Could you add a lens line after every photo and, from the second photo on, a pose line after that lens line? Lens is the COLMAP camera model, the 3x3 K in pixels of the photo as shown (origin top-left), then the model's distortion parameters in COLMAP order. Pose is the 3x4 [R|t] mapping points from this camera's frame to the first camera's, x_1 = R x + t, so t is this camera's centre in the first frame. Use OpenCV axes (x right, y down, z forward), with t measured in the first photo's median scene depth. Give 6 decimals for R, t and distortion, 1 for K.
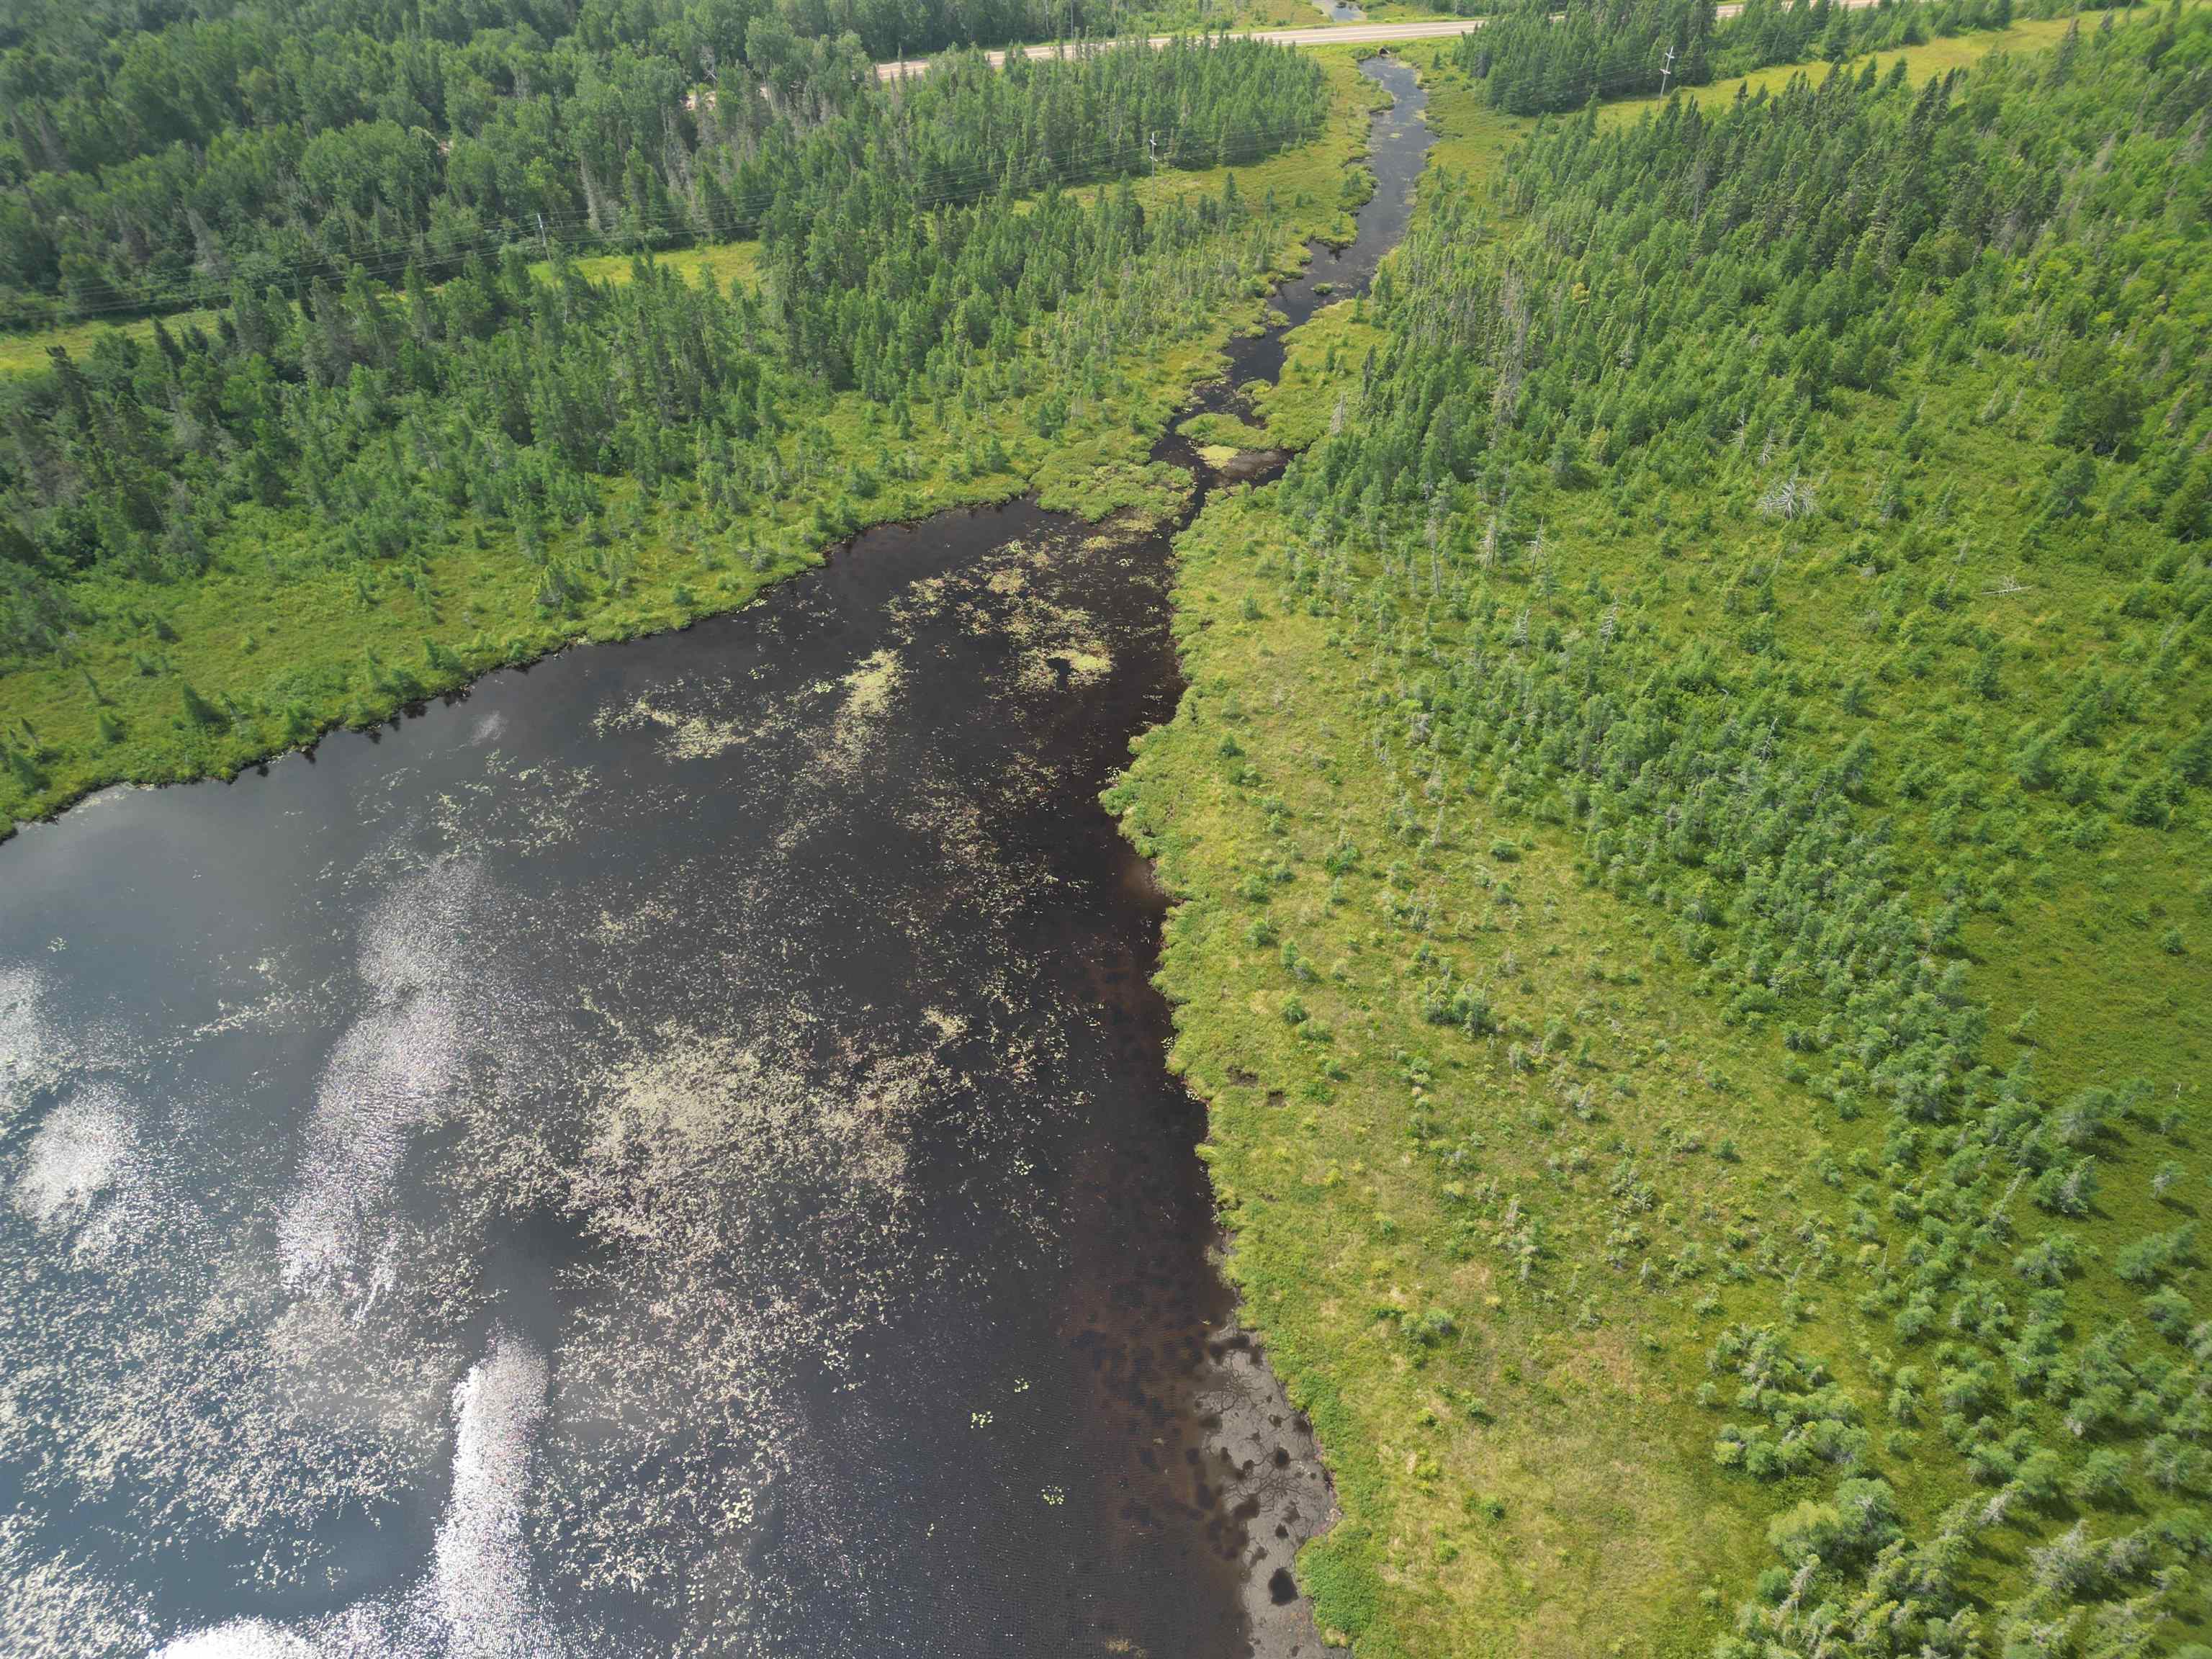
lens RADIAL K [[1551.4, 0, 1108.3], [0, 1551.4, 835.5], [0, 0, 1]] dist [0.072202, -0.063652]
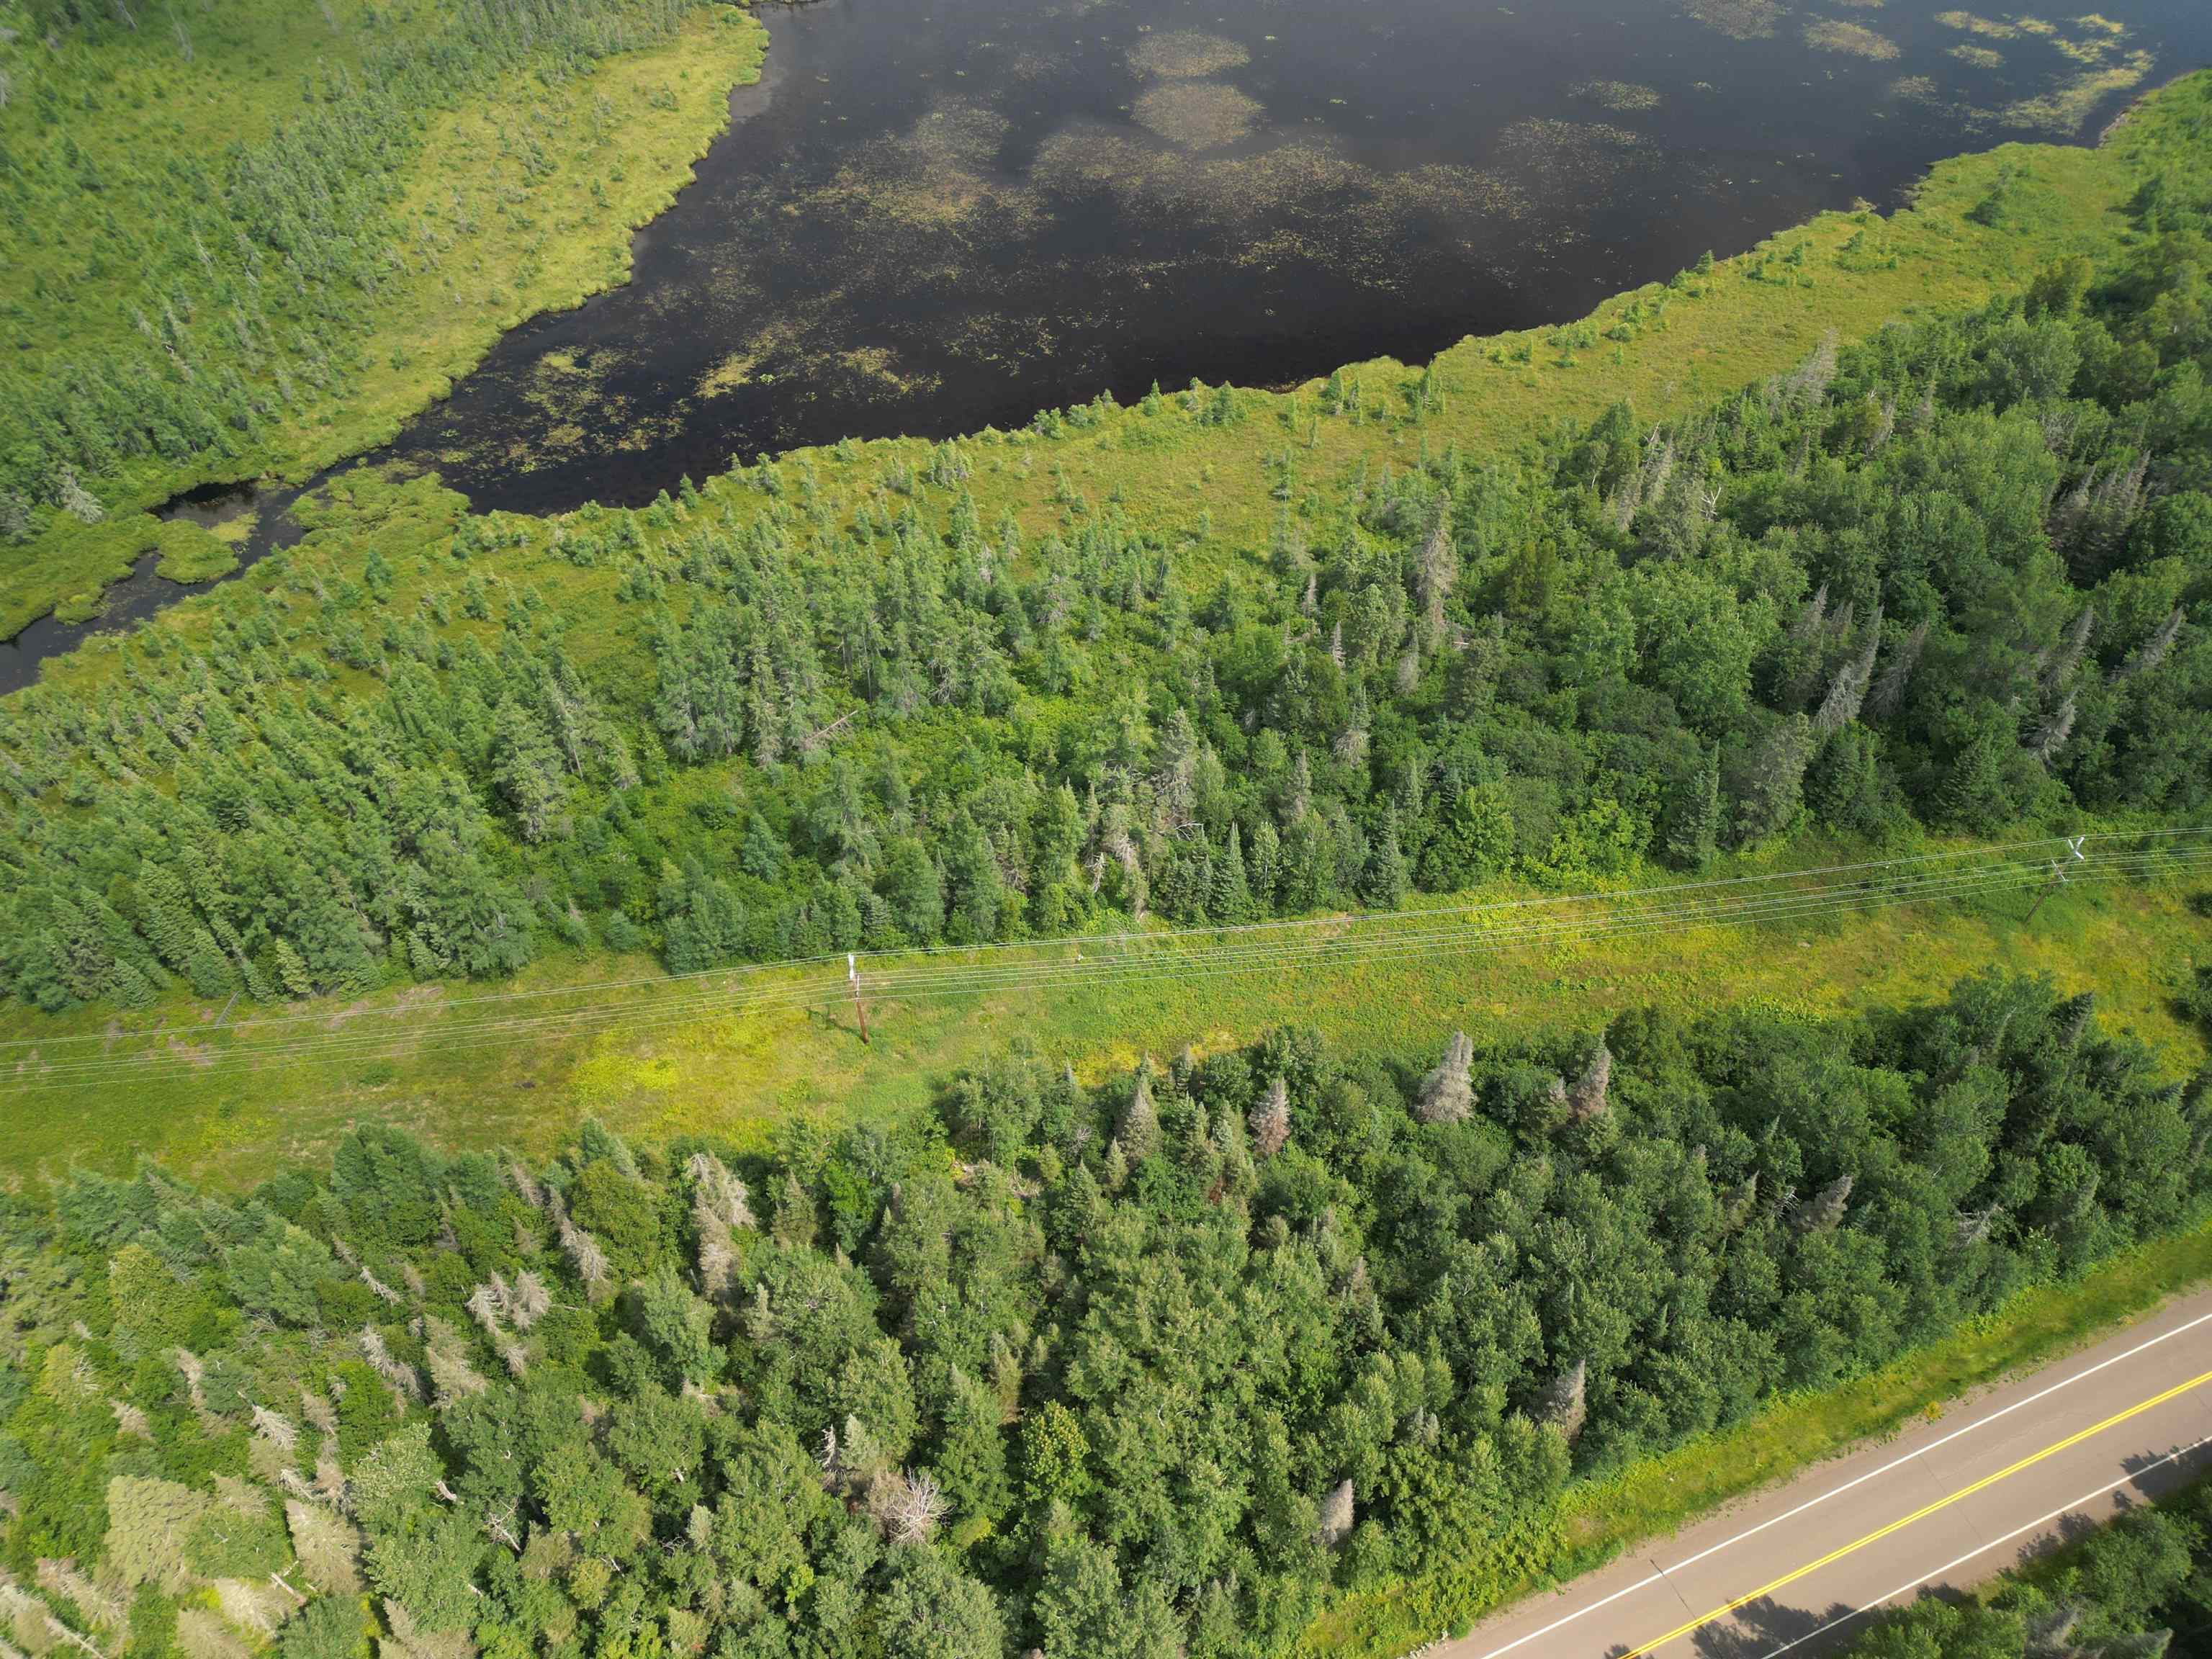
lens RADIAL K [[1551.4, 0, 1116.5], [0, 1551.4, 838.8], [0, 0, 1]] dist [0.072202, -0.063652]
pose [[-0.964620, -0.197701, 0.174419, -0.750284], [0.168284, 0.047555, 0.984591, -1.276461], [-0.202949, 0.979108, -0.012603, 1.318525]]
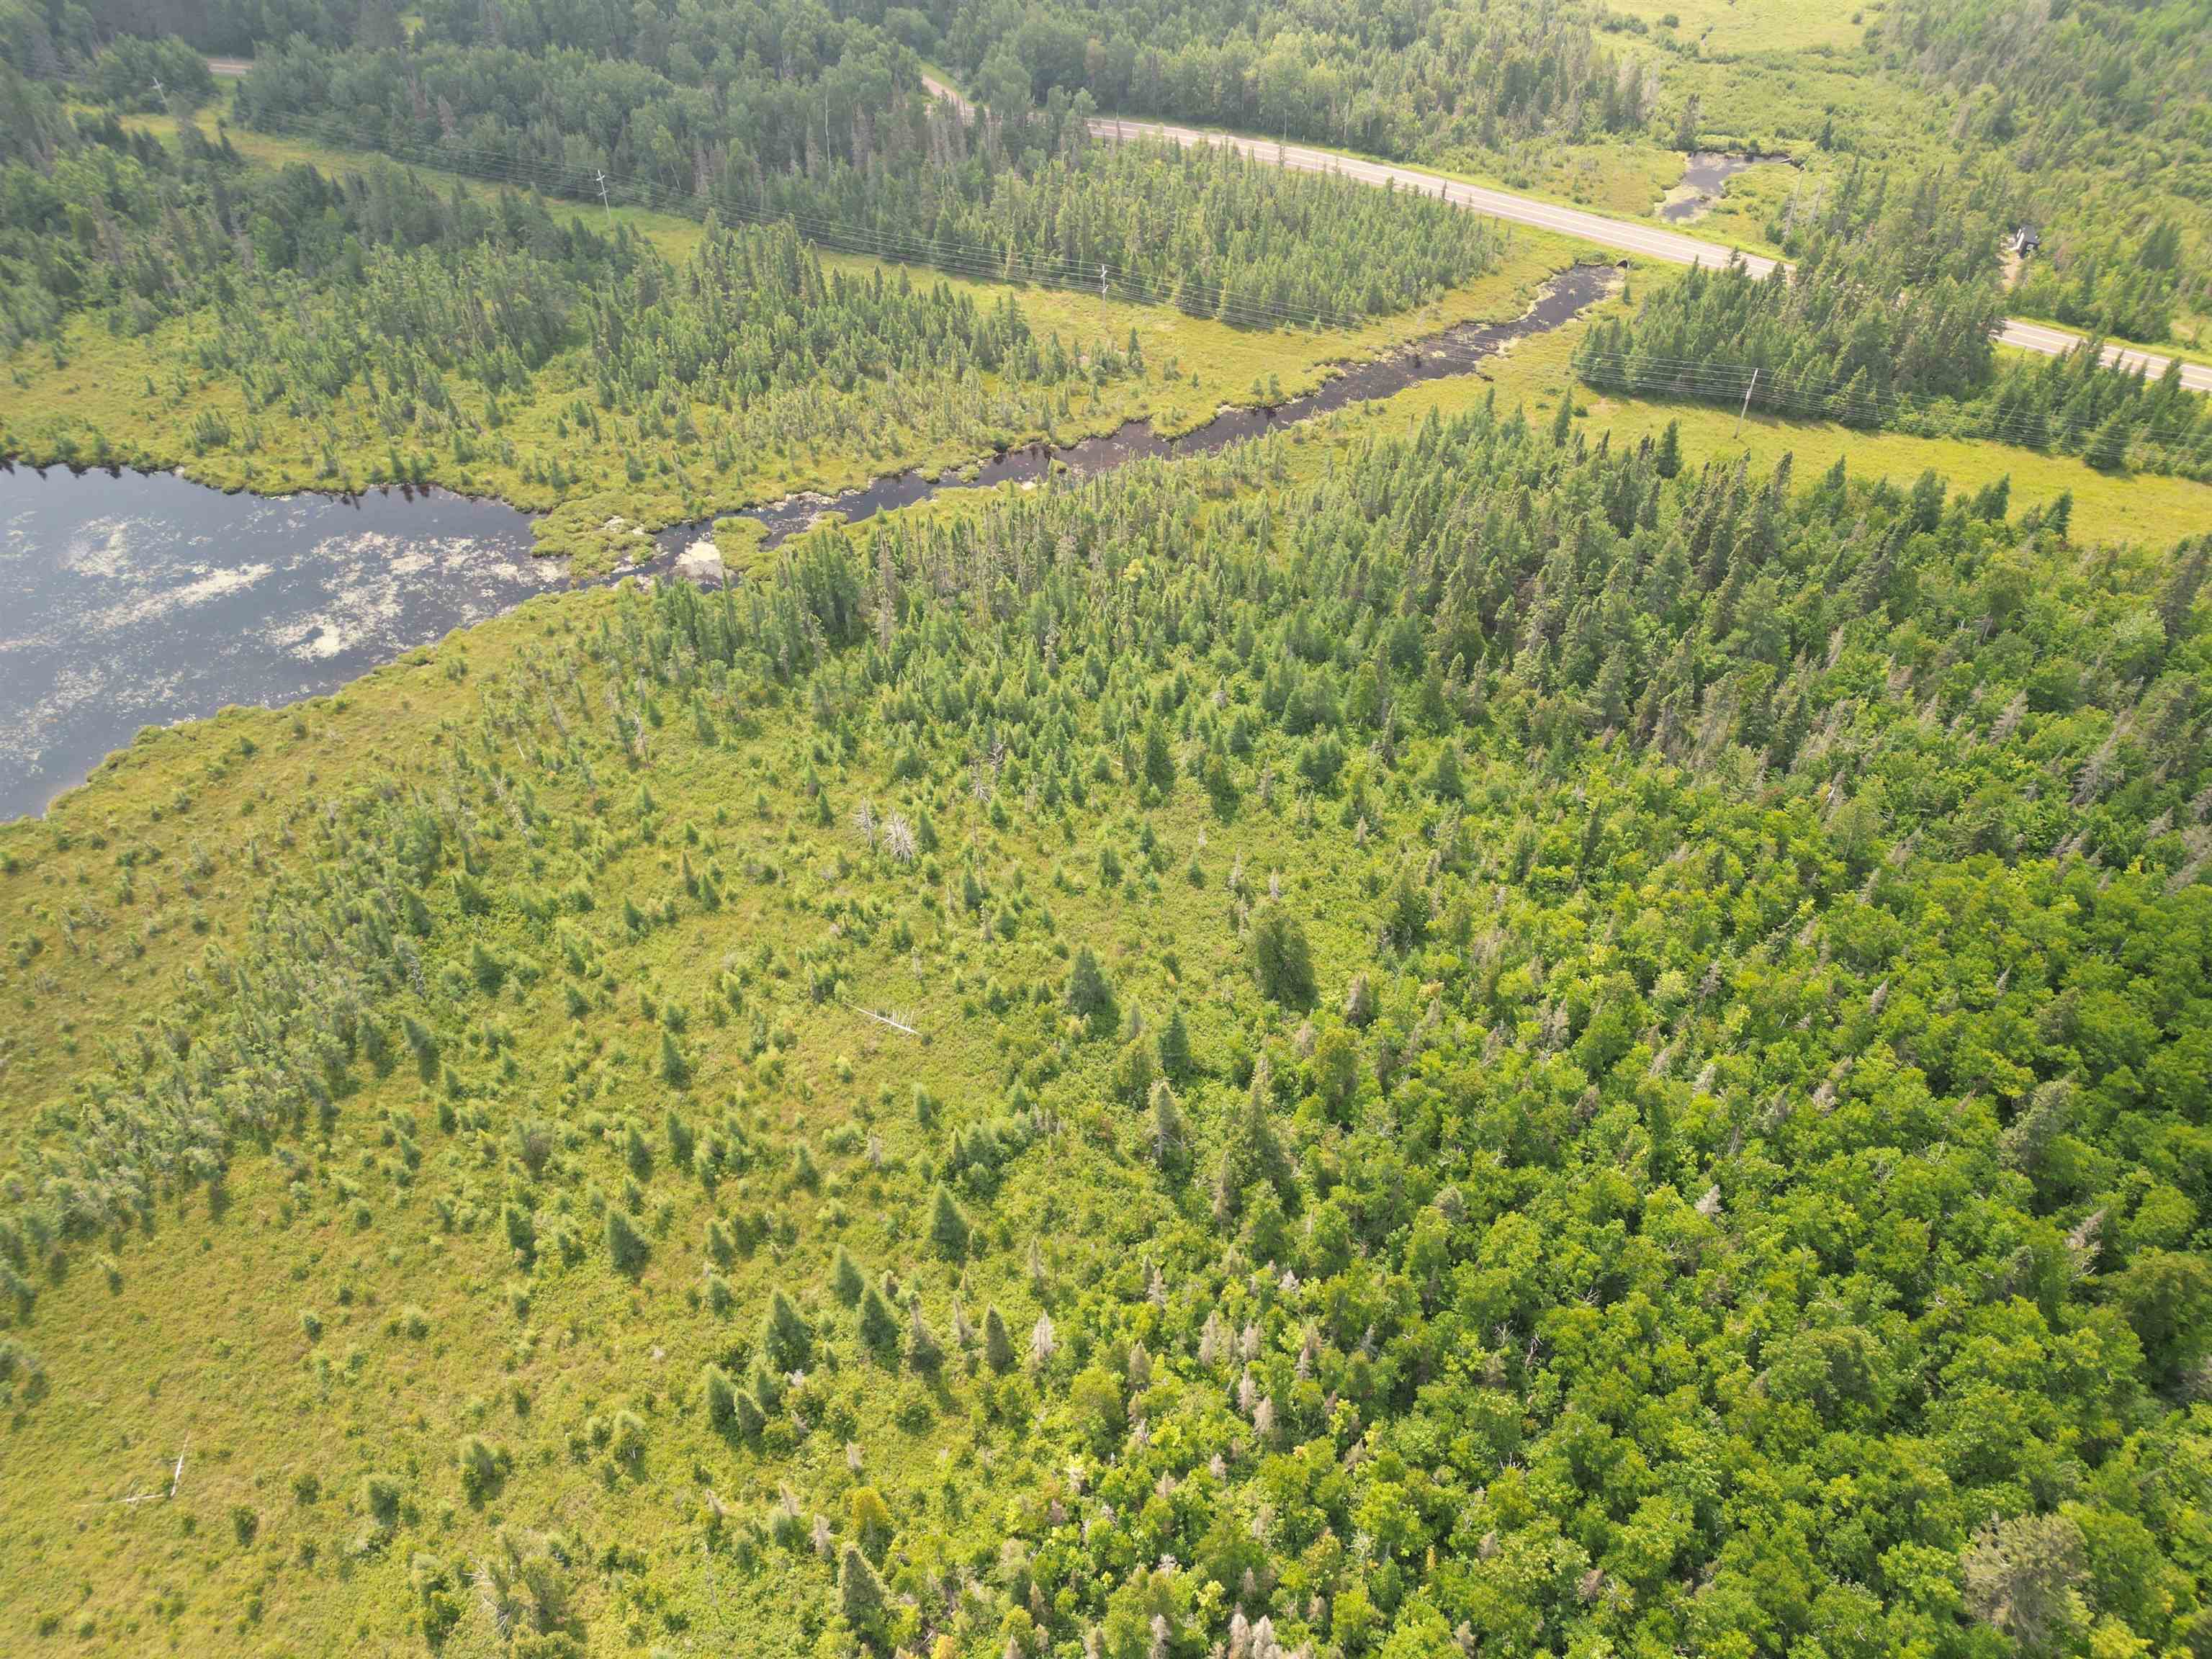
lens RADIAL K [[1551.4, 0, 1104.9], [0, 1551.4, 835.2], [0, 0, 1]] dist [0.072202, -0.063652]
pose [[0.710232, 0.489445, -0.505979, 1.104520], [-0.470133, 0.864752, 0.176578, -0.482990], [0.523972, 0.112466, 0.844278, 0.316036]]
